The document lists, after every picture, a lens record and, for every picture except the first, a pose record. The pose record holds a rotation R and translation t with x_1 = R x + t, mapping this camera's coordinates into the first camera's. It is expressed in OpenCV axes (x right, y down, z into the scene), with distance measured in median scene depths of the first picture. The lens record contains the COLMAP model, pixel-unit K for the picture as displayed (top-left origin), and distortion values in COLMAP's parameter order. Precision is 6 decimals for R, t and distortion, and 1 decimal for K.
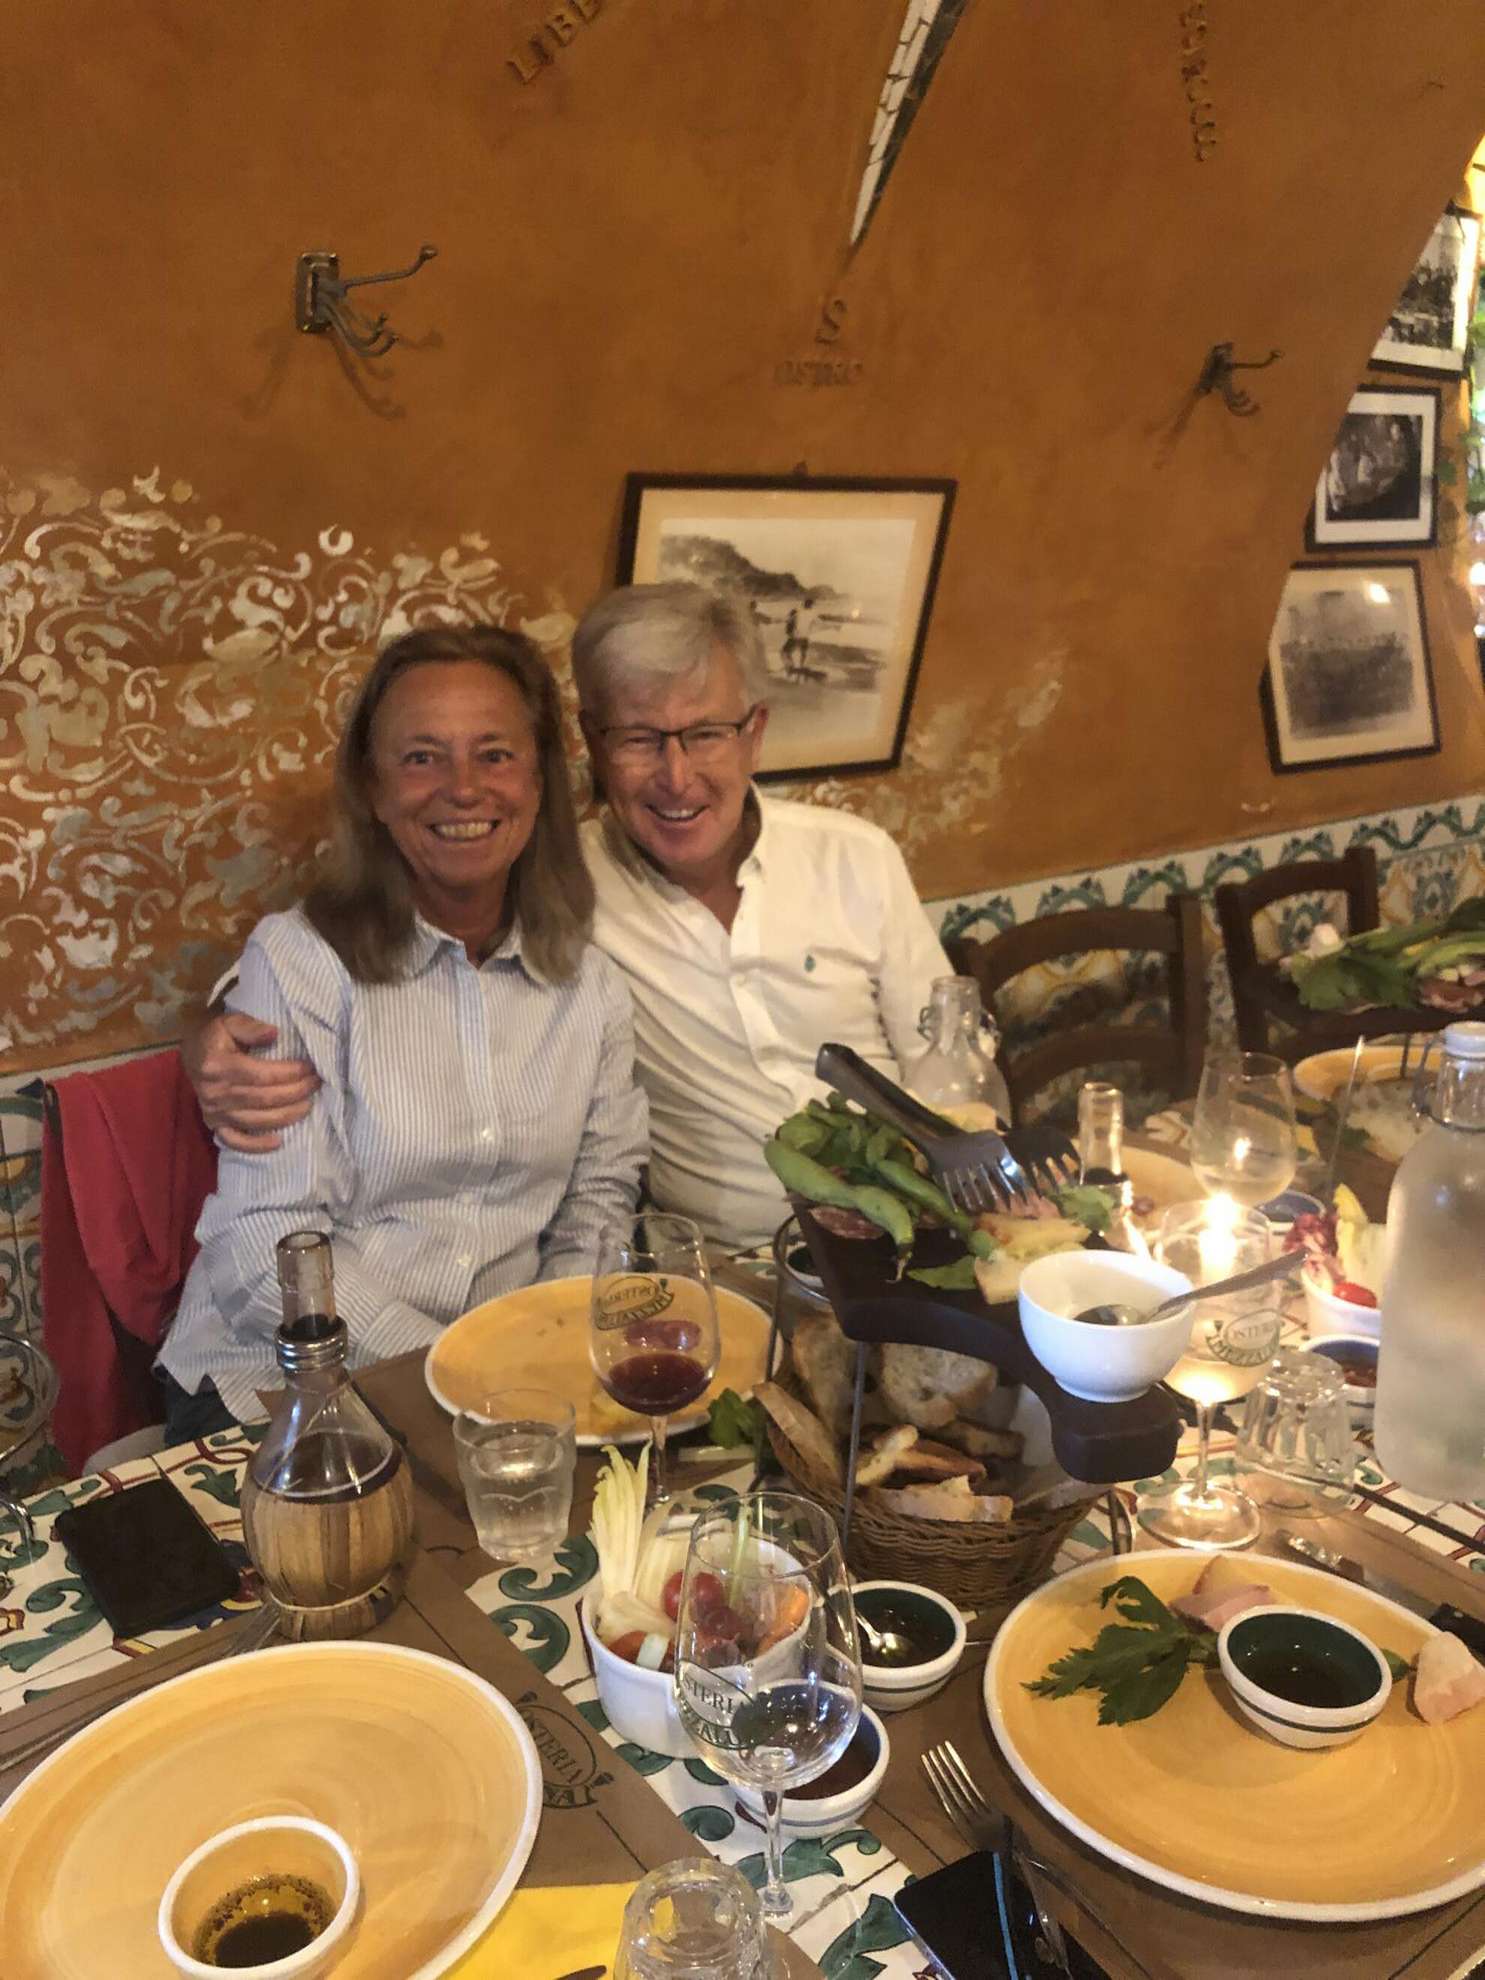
lens RADIAL K [[1637.9, 0, 743.2], [0, 1637.9, 984.6], [0, 0, 1]] dist [-0.011545, -0.002081]
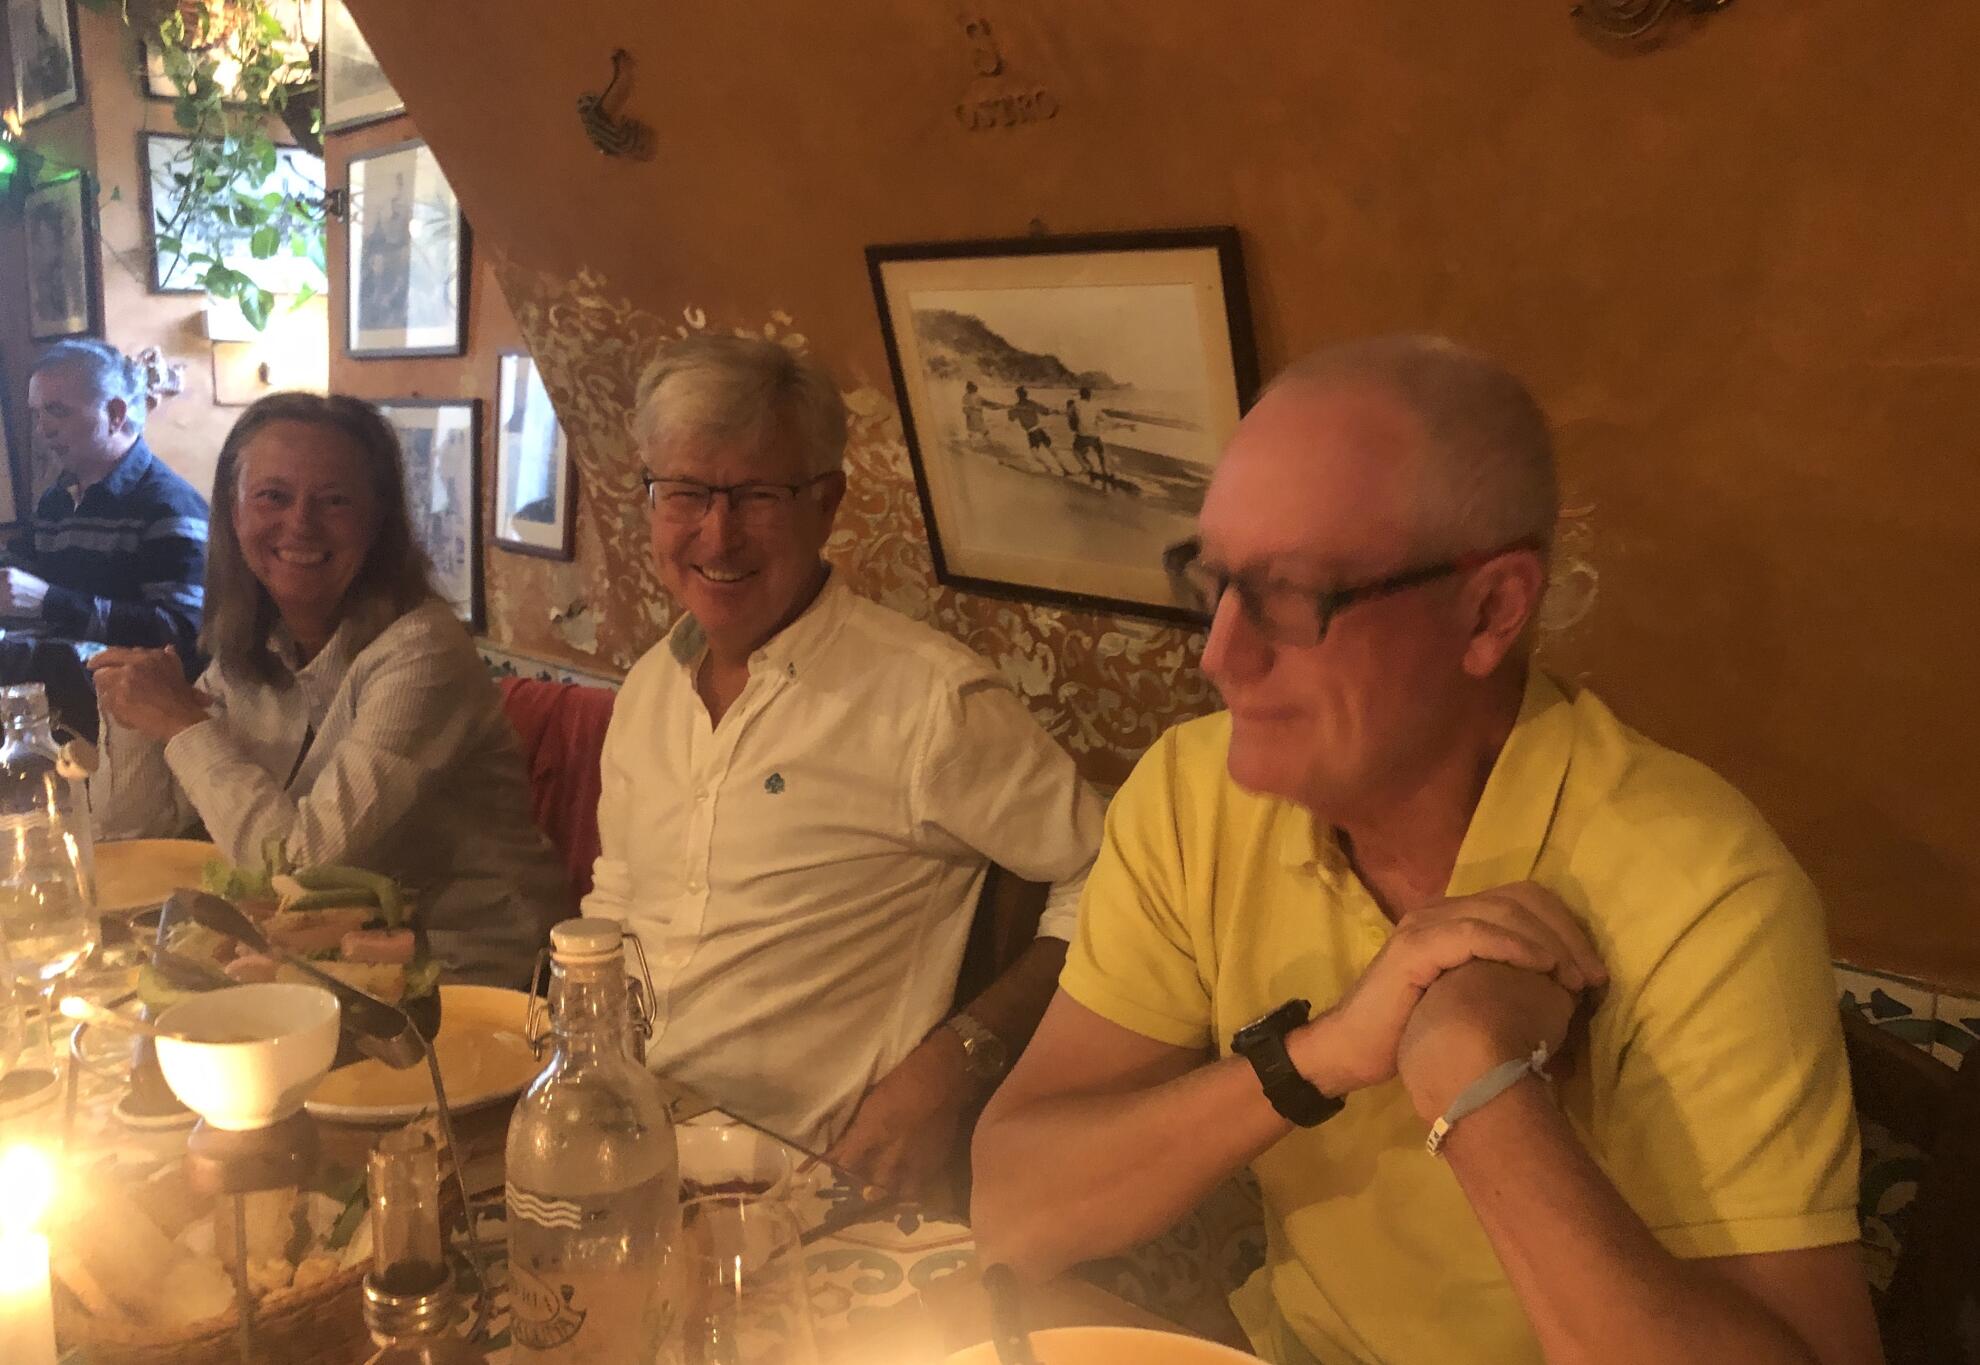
lens RADIAL K [[1660.6, 0, 990.6], [0, 1660.6, 686.4], [0, 0, 1]] dist [0.019721, 0.003299]
pose [[0.186978, 0.203426, -0.961071, 0.898266], [-0.265717, 0.952329, 0.149880, -0.219684], [0.945745, 0.227349, 0.232118, 0.853427]]
